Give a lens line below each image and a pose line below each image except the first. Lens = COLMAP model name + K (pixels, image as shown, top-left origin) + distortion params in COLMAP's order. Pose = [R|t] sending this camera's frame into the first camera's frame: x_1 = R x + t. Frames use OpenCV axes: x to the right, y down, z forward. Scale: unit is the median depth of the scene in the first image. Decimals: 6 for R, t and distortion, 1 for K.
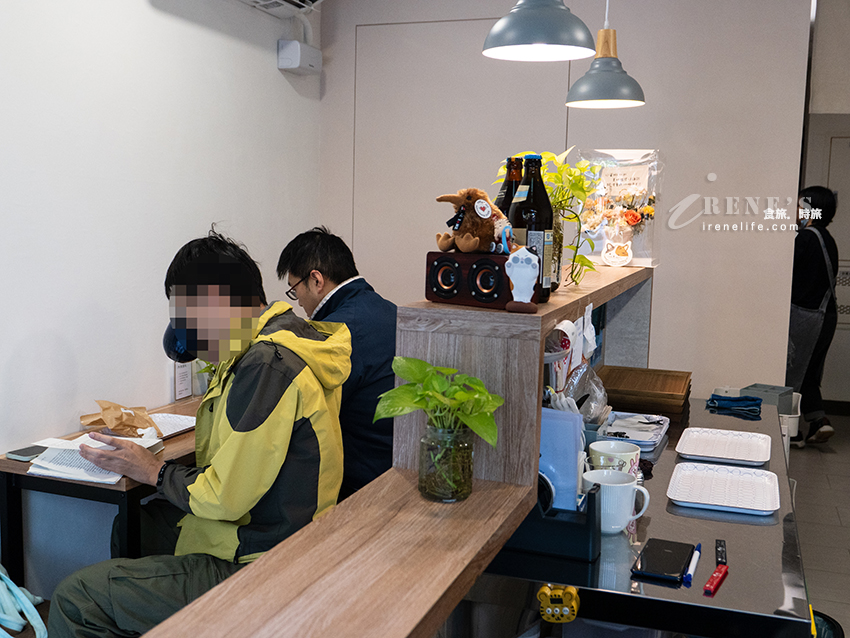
lens RADIAL K [[902.1, 0, 425.0], [0, 902.1, 319.0], [0, 0, 1]] dist [0.004902, 0.001140]
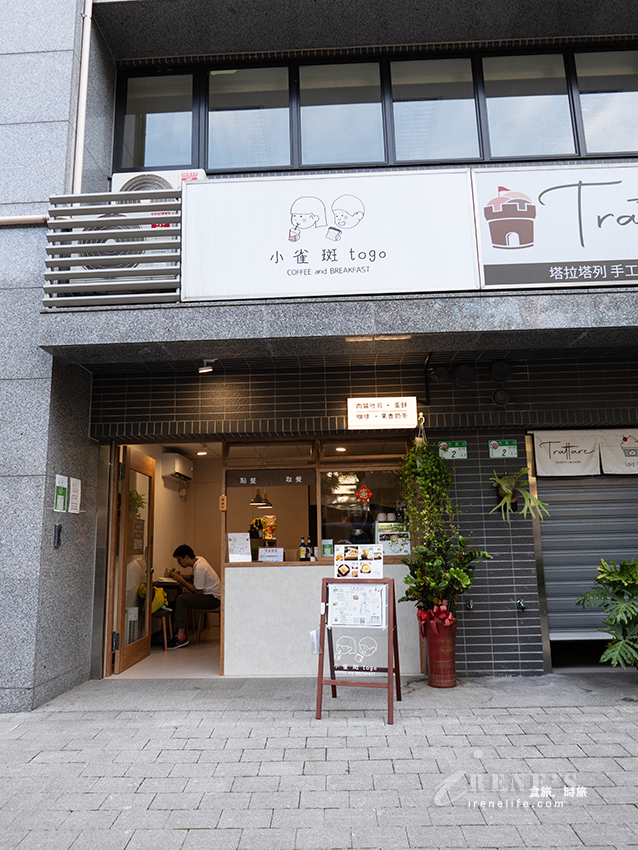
lens RADIAL K [[612.6, 0, 322.0], [0, 612.6, 434.4], [0, 0, 1]] dist [-0.030166, 0.010347]
pose [[0.948691, 0.010562, 0.316028, -0.932124], [0.082086, 0.956952, -0.278398, 0.563068], [-0.305363, 0.290055, 0.906985, -3.702322]]
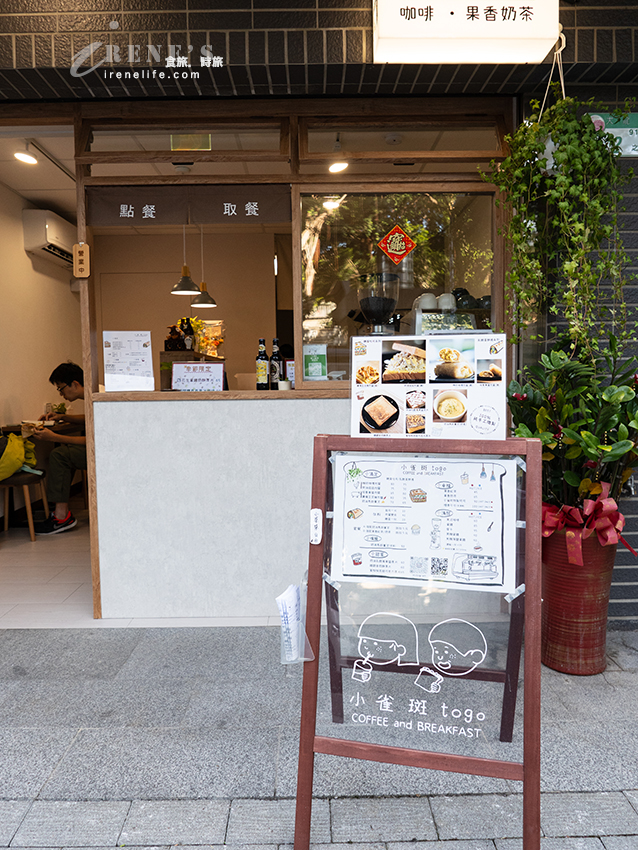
lens RADIAL K [[612.6, 0, 322.0], [0, 612.6, 434.4], [0, 0, 1]] dist [-0.030166, 0.010347]
pose [[0.931616, -0.069972, 0.356644, -0.328622], [0.079401, 0.996772, -0.011847, 0.416007], [-0.354664, 0.039354, 0.934165, -1.746349]]
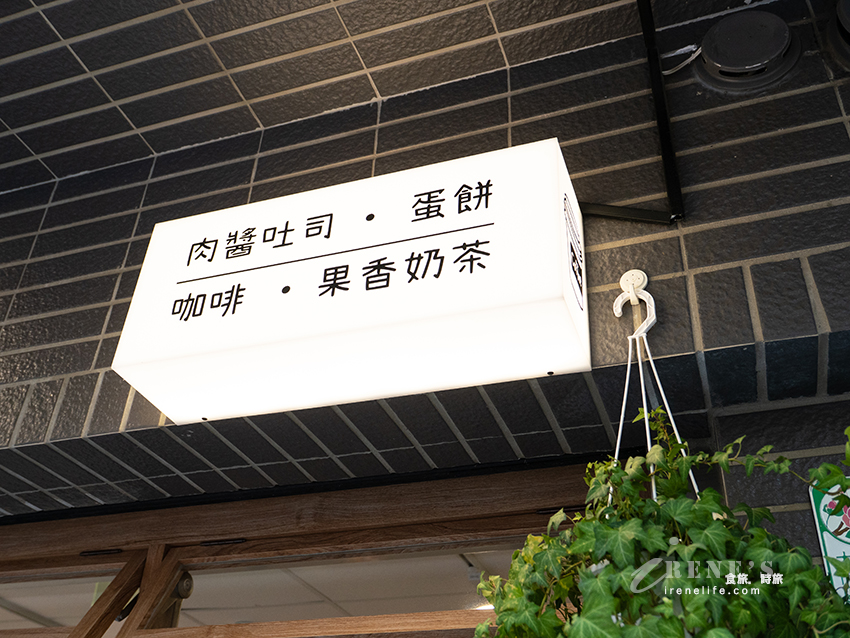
lens RADIAL K [[902.1, 0, 425.0], [0, 902.1, 319.0], [0, 0, 1]] dist [0.004902, 0.001140]
pose [[0.999705, 0.023921, -0.004283, 0.578917], [-0.020978, 0.760474, -0.649029, 0.019131], [-0.012268, 0.648928, 0.760751, -1.218750]]
